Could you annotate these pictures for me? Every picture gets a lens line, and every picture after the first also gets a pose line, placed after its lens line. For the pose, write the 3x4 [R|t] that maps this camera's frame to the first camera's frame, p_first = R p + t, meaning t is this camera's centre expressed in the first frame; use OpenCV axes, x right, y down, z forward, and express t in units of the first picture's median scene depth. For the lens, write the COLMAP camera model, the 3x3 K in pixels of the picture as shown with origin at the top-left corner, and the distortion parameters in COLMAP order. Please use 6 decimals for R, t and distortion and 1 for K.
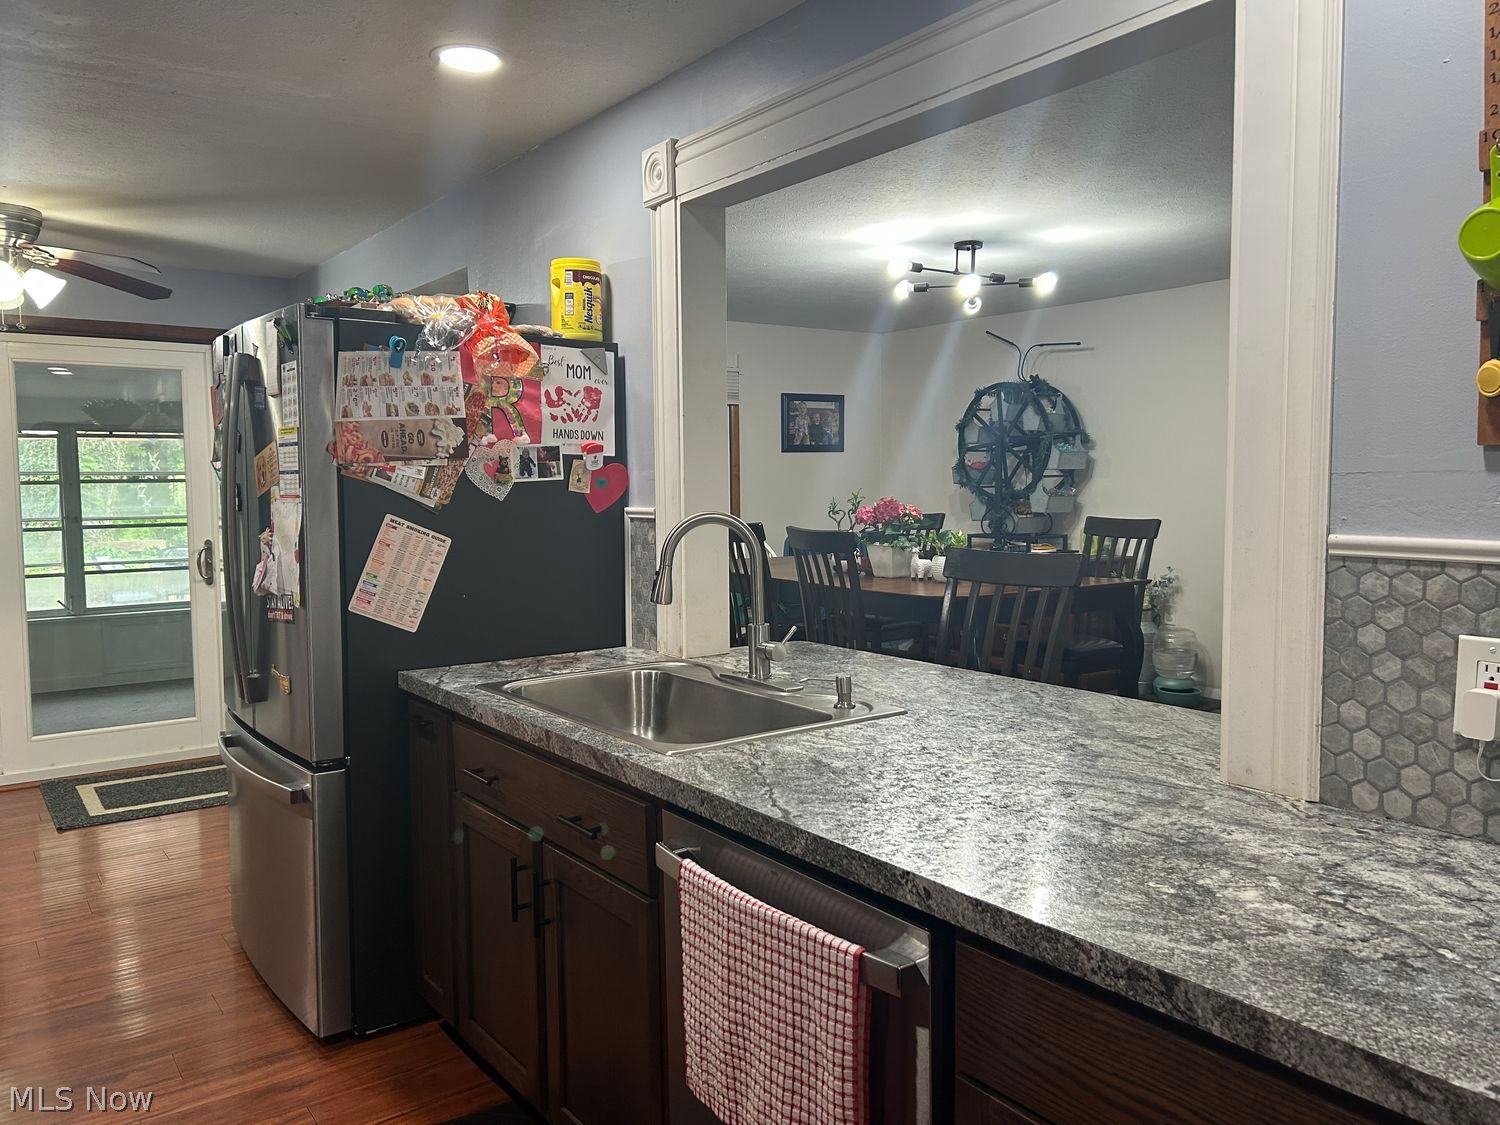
lens RADIAL K [[1133.9, 0, 750.1], [0, 1133.9, 565.3], [0, 0, 1]] dist [0.048474, -0.060901]
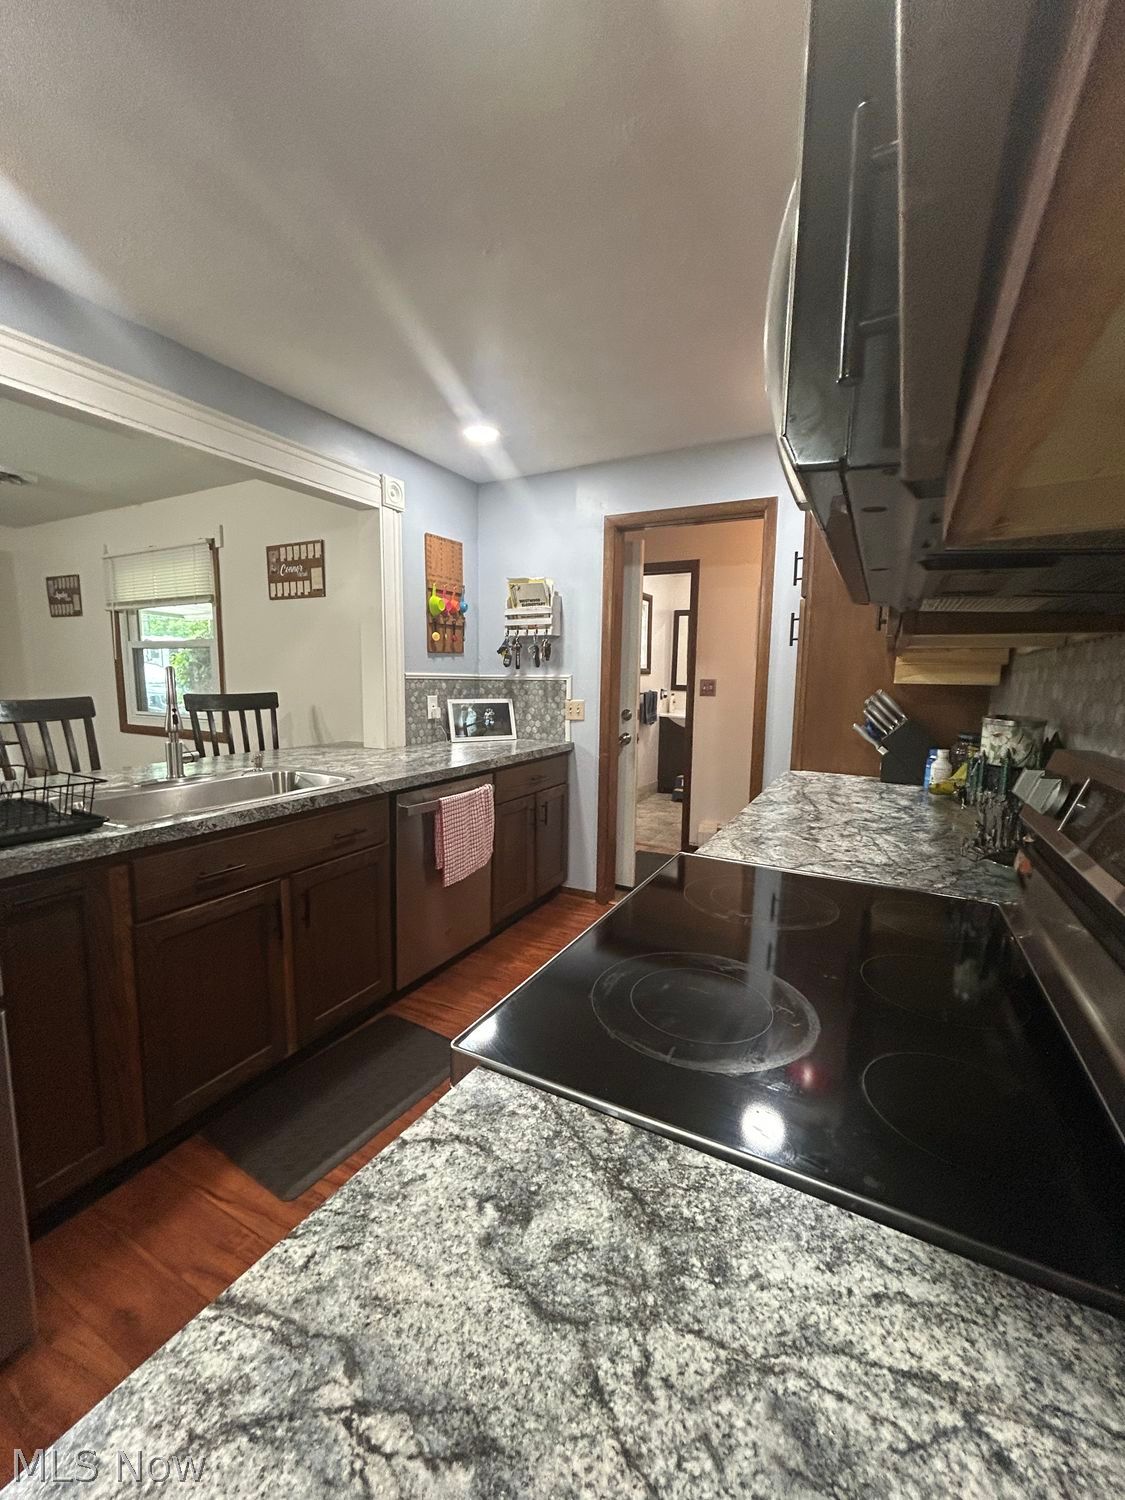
lens RADIAL K [[604.7, 0, 562.7], [0, 604.7, 747.4], [0, 0, 1]] dist [-0.000616, -0.000028]
pose [[-0.423727, -0.106822, 0.899469, -1.539910], [0.064393, 0.986957, 0.147547, -0.046498], [-0.903498, 0.120439, -0.411322, 1.391250]]
